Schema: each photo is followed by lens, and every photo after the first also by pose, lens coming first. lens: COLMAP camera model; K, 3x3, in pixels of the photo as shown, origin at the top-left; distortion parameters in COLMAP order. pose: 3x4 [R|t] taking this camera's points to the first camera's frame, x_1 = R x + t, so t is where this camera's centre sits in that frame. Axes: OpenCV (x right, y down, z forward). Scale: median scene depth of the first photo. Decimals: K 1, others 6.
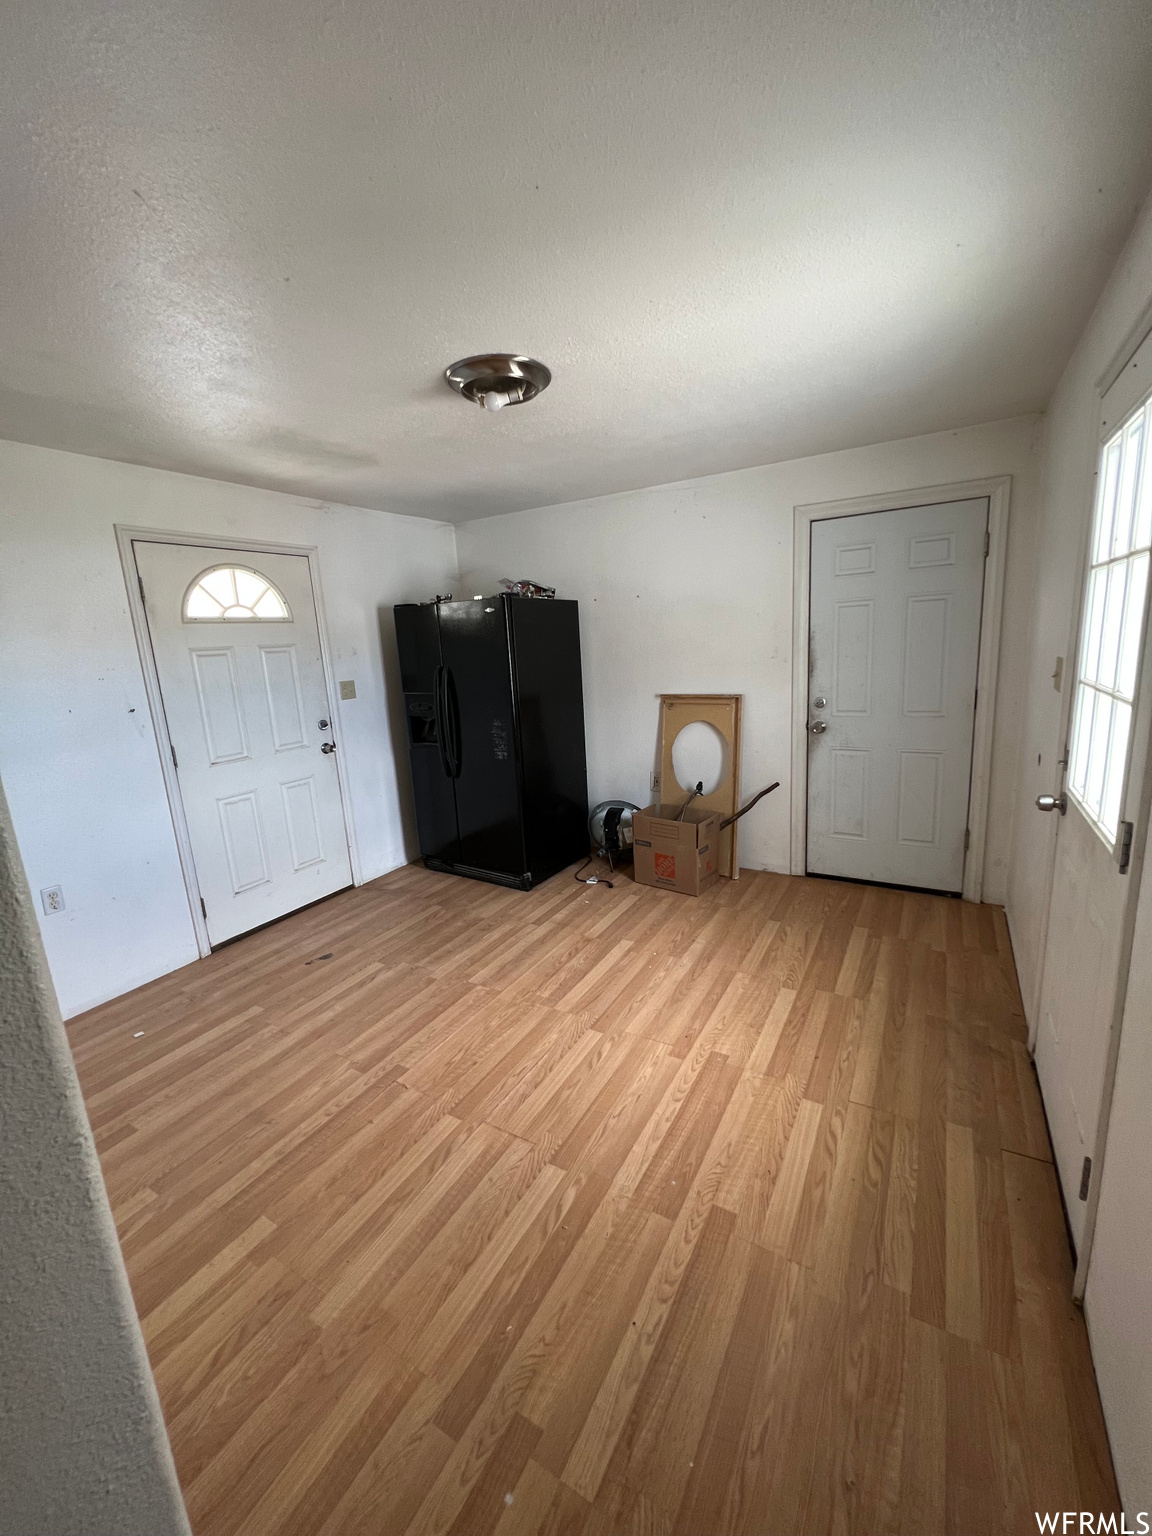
lens RADIAL K [[616.2, 0, 575.2], [0, 616.2, 761.7], [0, 0, 1]] dist [-0.000403, 0.000048]
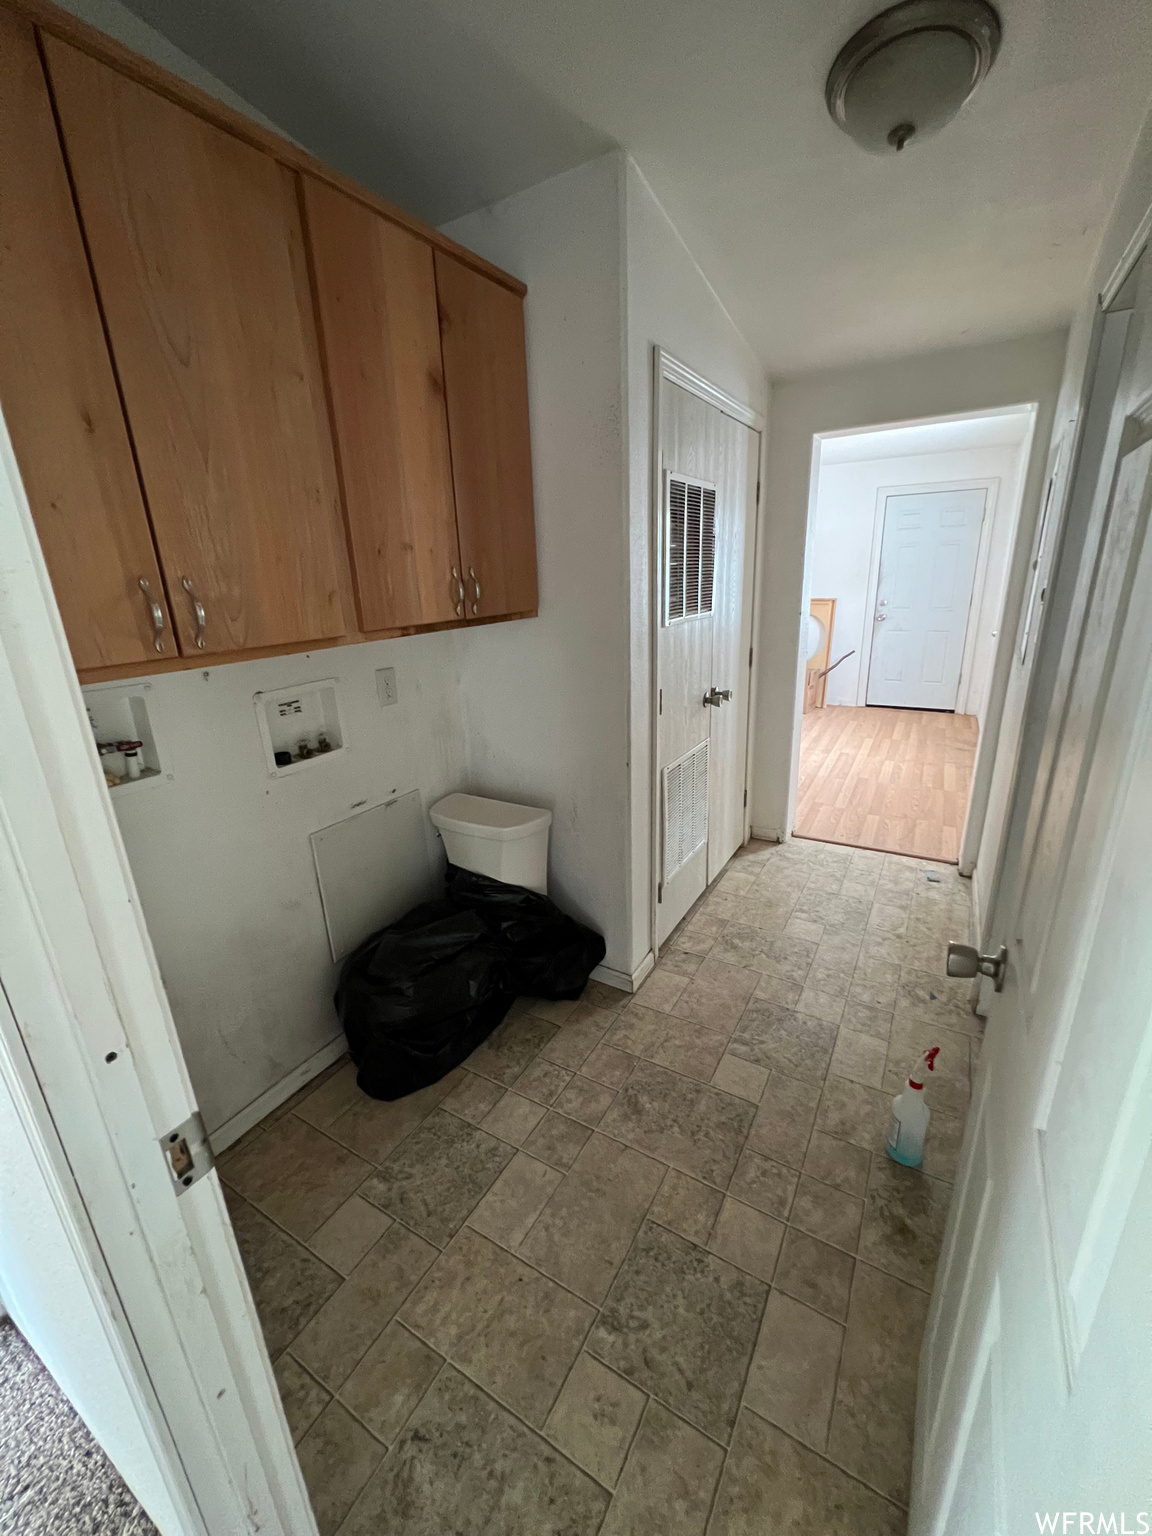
lens RADIAL K [[619.7, 0, 574.2], [0, 619.7, 768.4], [0, 0, 1]] dist [-0.001010, -0.000036]
pose [[0.999799, 0.012240, 0.015854, -0.770266], [-0.013892, 0.993977, 0.108709, 0.293927], [-0.014428, -0.108907, 0.993947, -1.210043]]
